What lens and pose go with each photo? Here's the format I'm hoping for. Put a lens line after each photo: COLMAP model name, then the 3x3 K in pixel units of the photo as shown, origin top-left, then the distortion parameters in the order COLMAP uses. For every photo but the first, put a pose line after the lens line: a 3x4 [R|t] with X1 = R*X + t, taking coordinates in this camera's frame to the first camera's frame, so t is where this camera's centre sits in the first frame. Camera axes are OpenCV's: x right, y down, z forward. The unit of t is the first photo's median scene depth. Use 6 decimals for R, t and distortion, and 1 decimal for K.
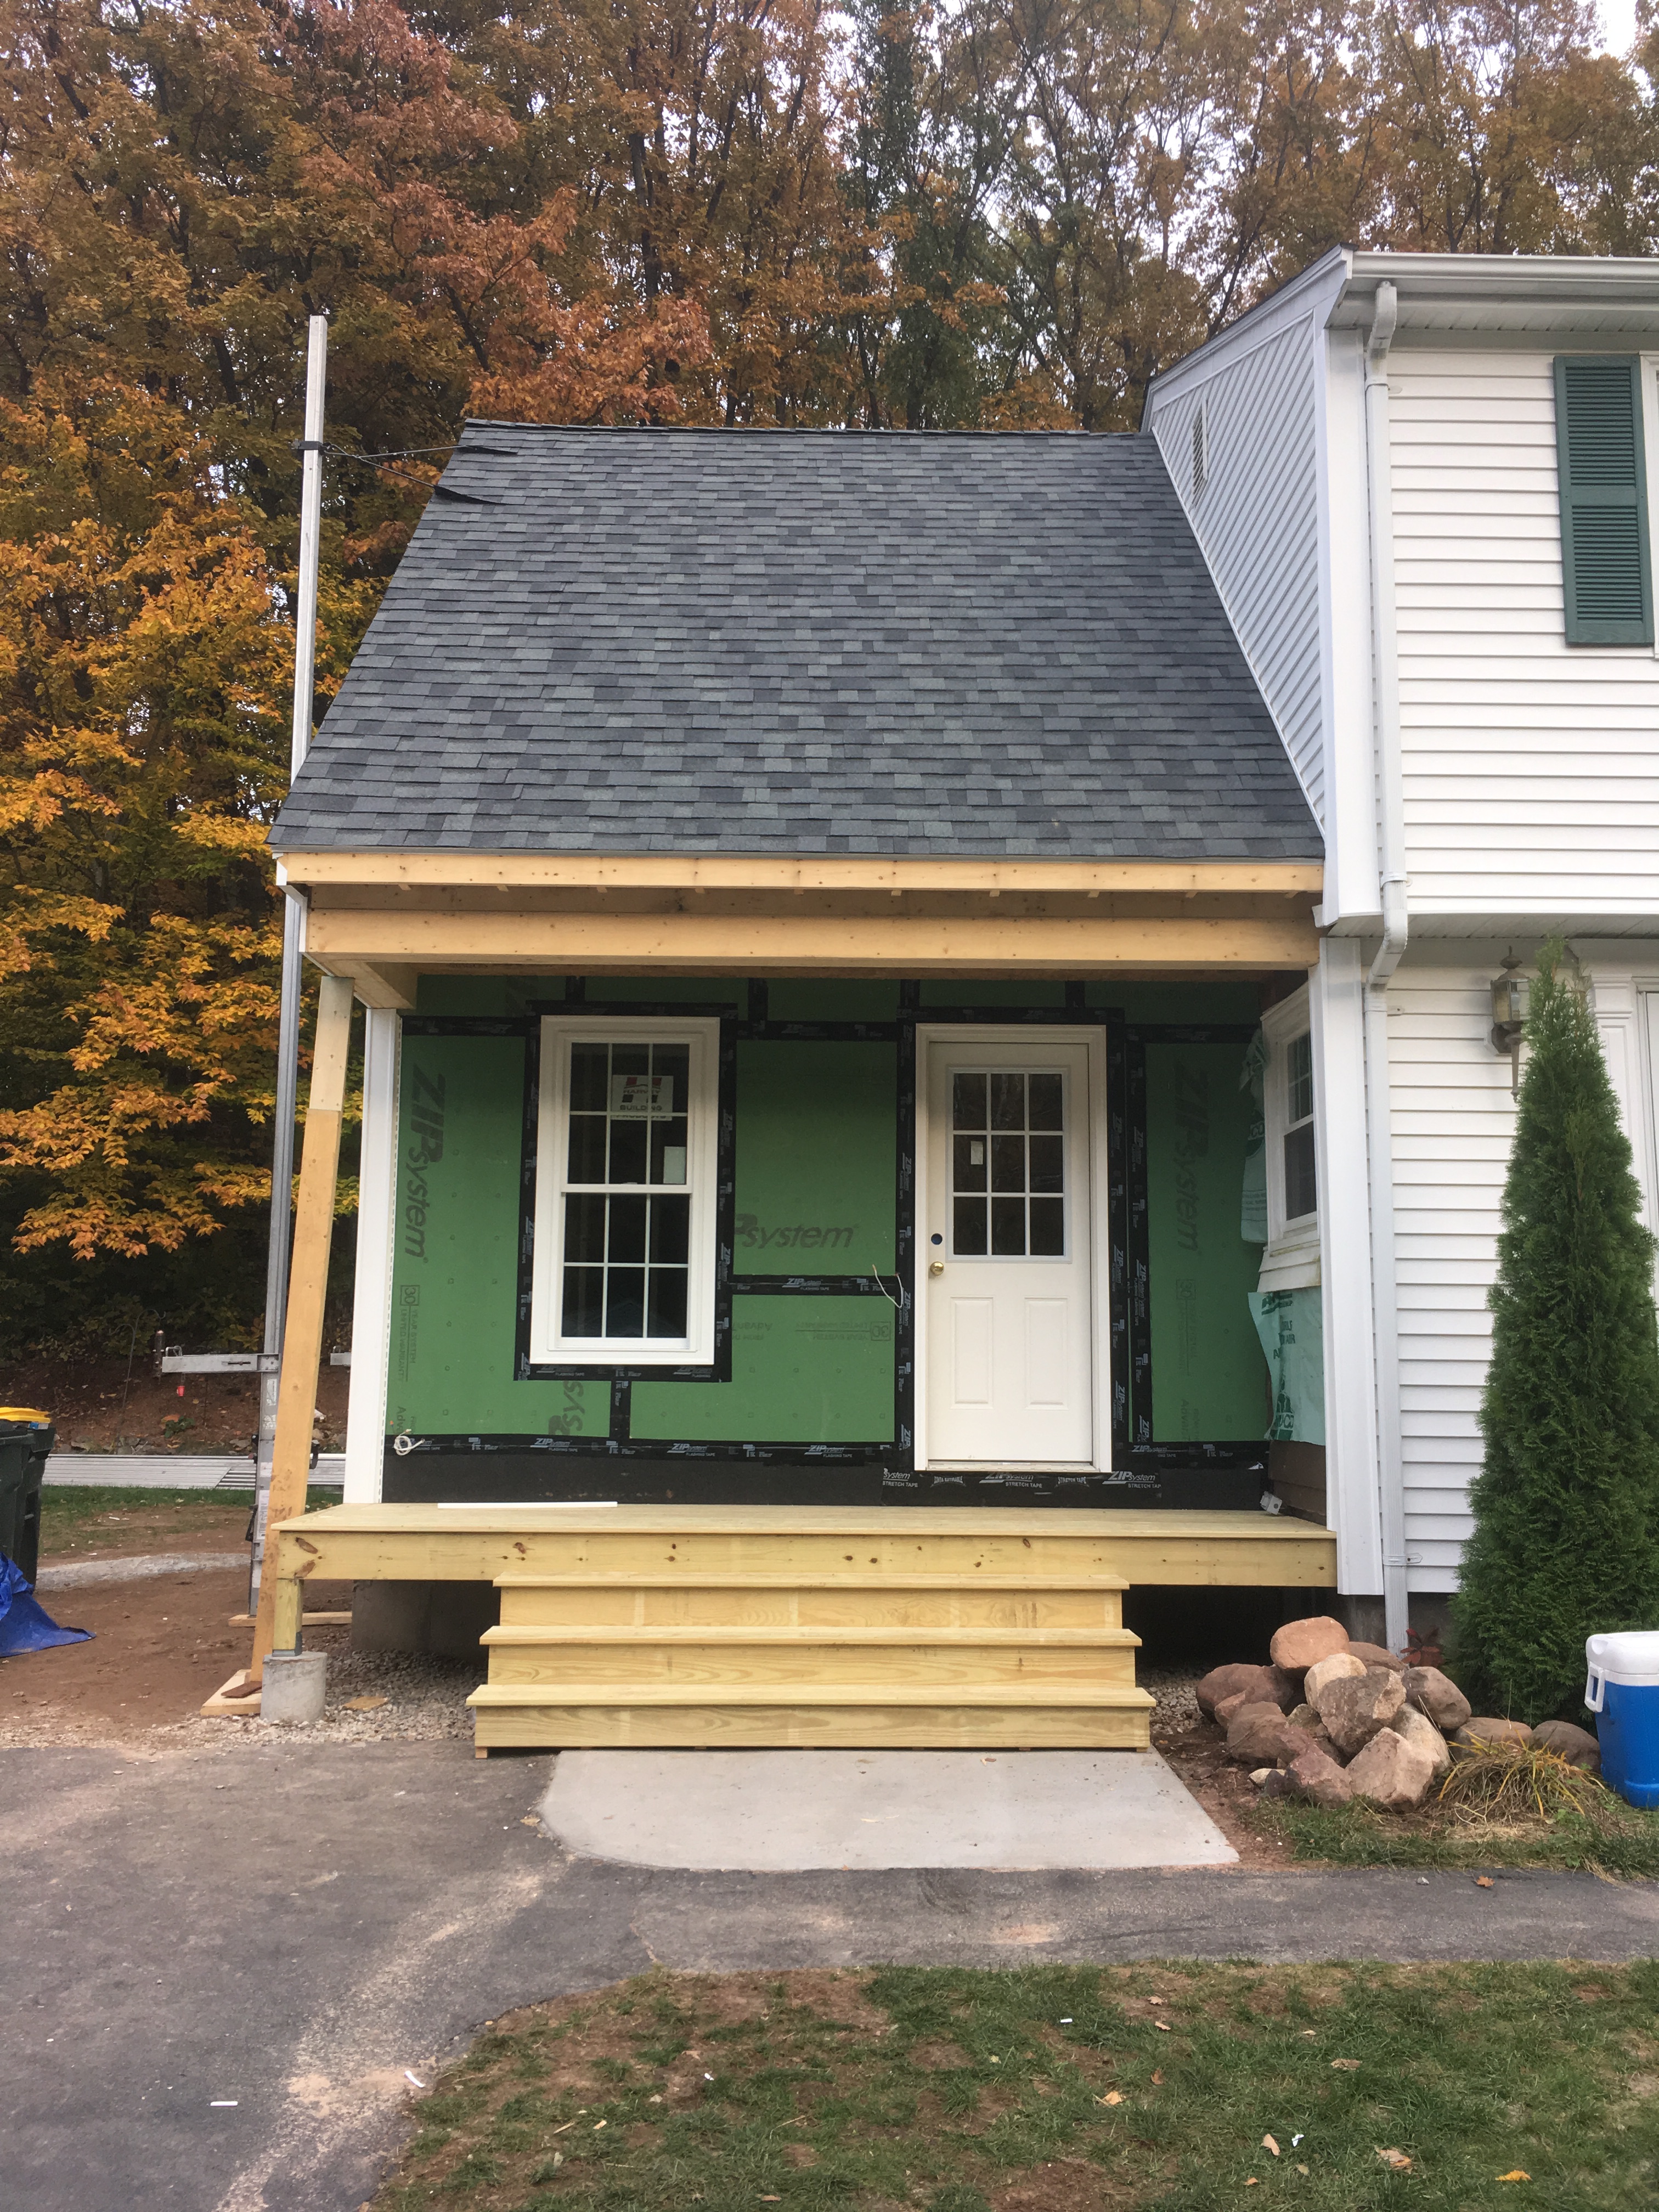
lens RADIAL K [[1877.1, 0, 837.3], [0, 1877.1, 1099.9], [0, 0, 1]] dist [0.034189, -0.011657]
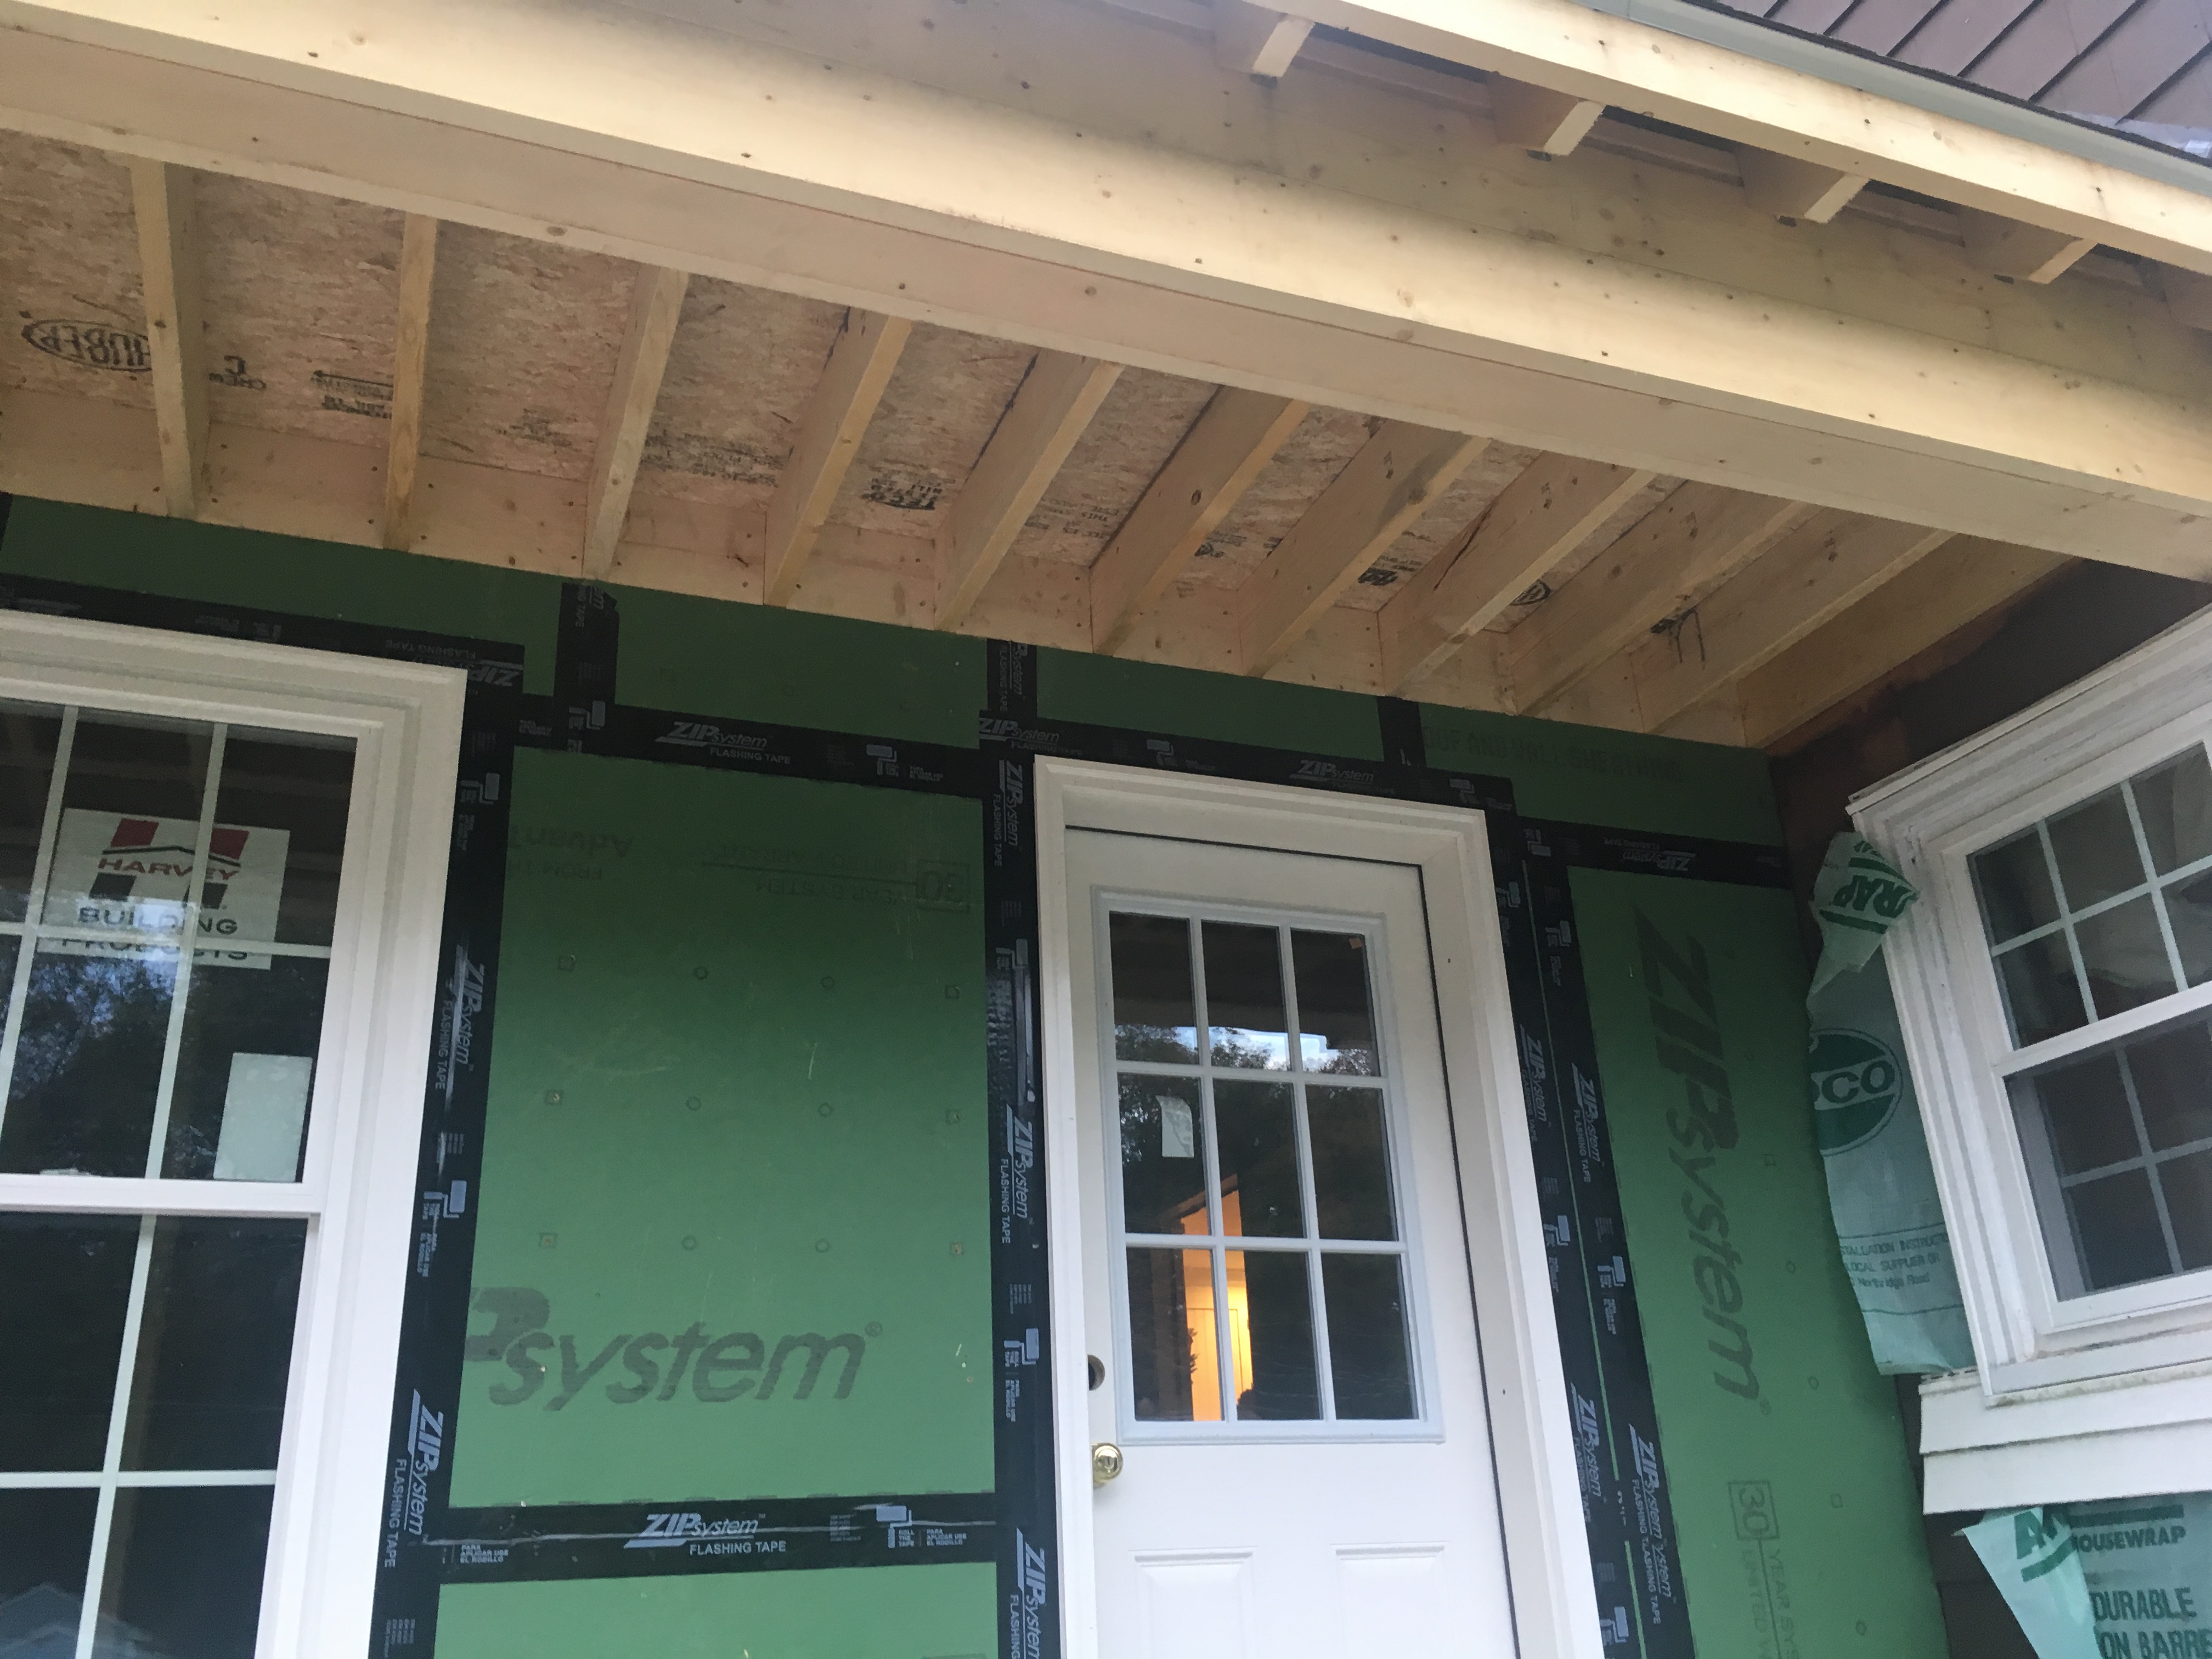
lens RADIAL K [[1877.1, 0, 1110.1], [0, 1877.1, 820.0], [0, 0, 1]] dist [0.034189, -0.011657]
pose [[0.929342, 0.095306, 0.356708, -0.073881], [0.004862, 0.962868, -0.269930, 0.070438], [-0.369188, 0.252592, 0.894370, 0.680228]]
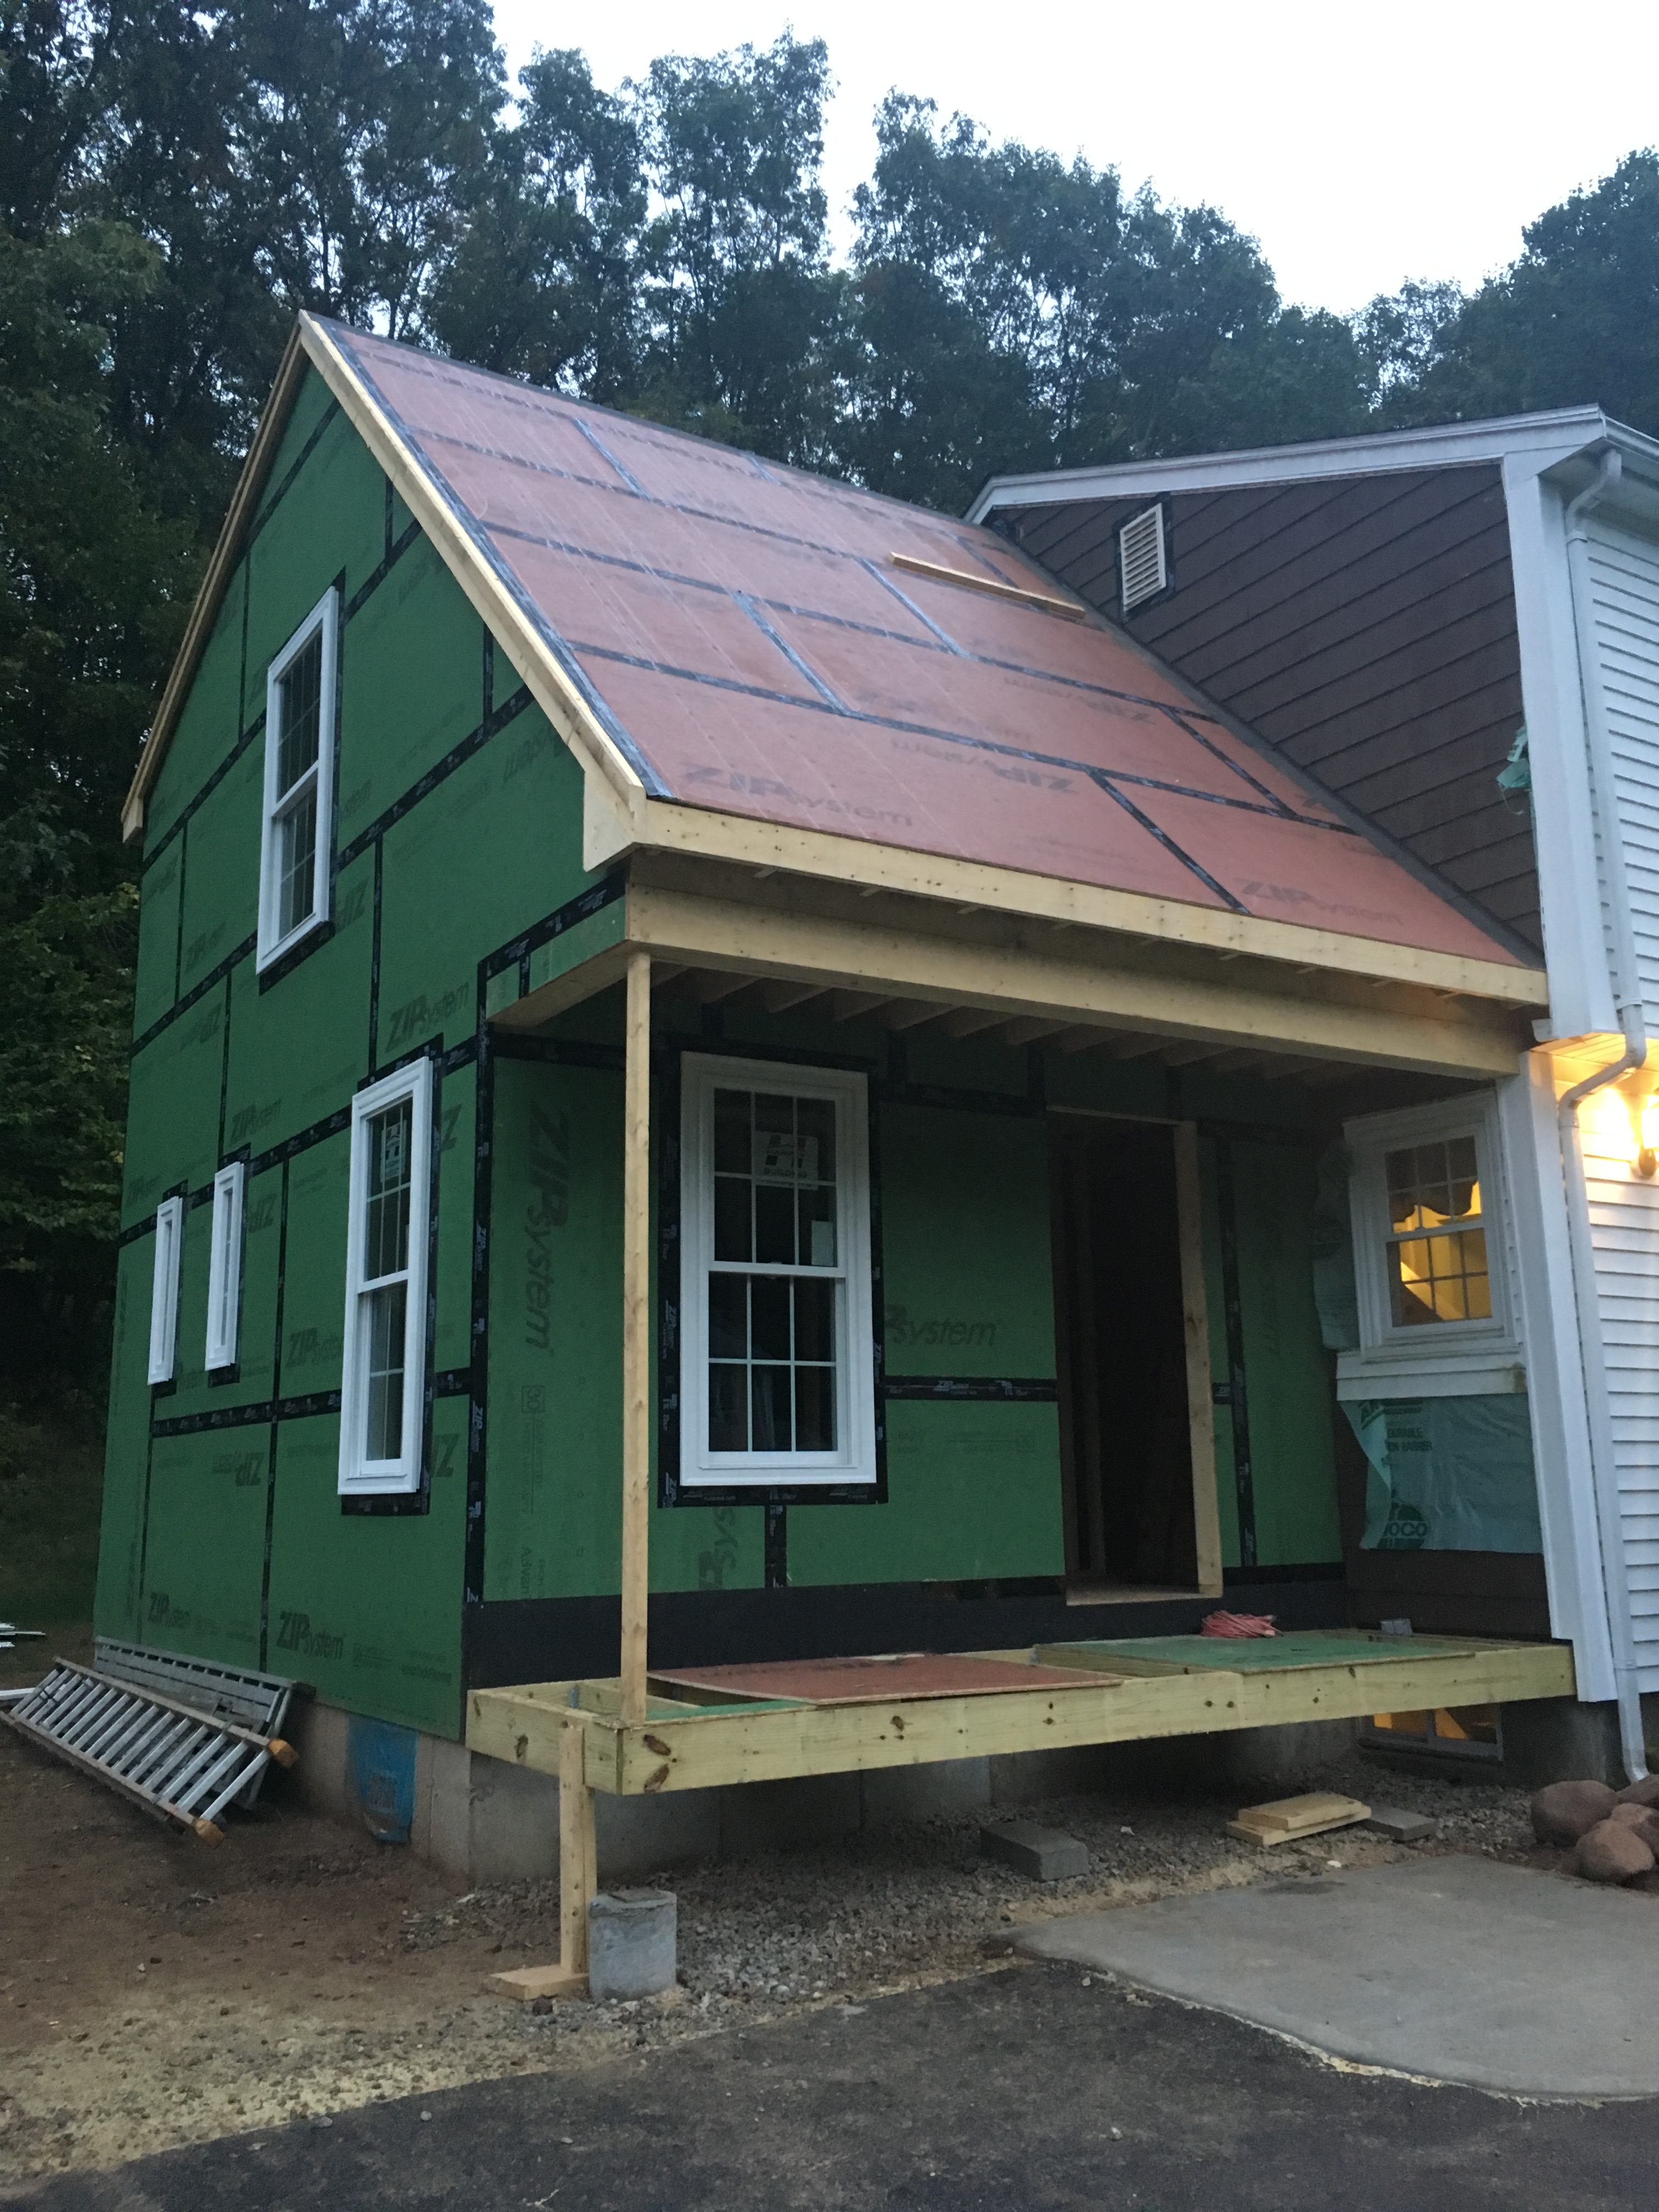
lens RADIAL K [[1877.1, 0, 835.6], [0, 1877.1, 1107.1], [0, 0, 1]] dist [0.034189, -0.011657]
pose [[0.852289, 0.082411, 0.516538, -0.521783], [-0.058199, 0.996320, -0.062929, 0.026531], [-0.519823, 0.023572, 0.853948, 0.279607]]
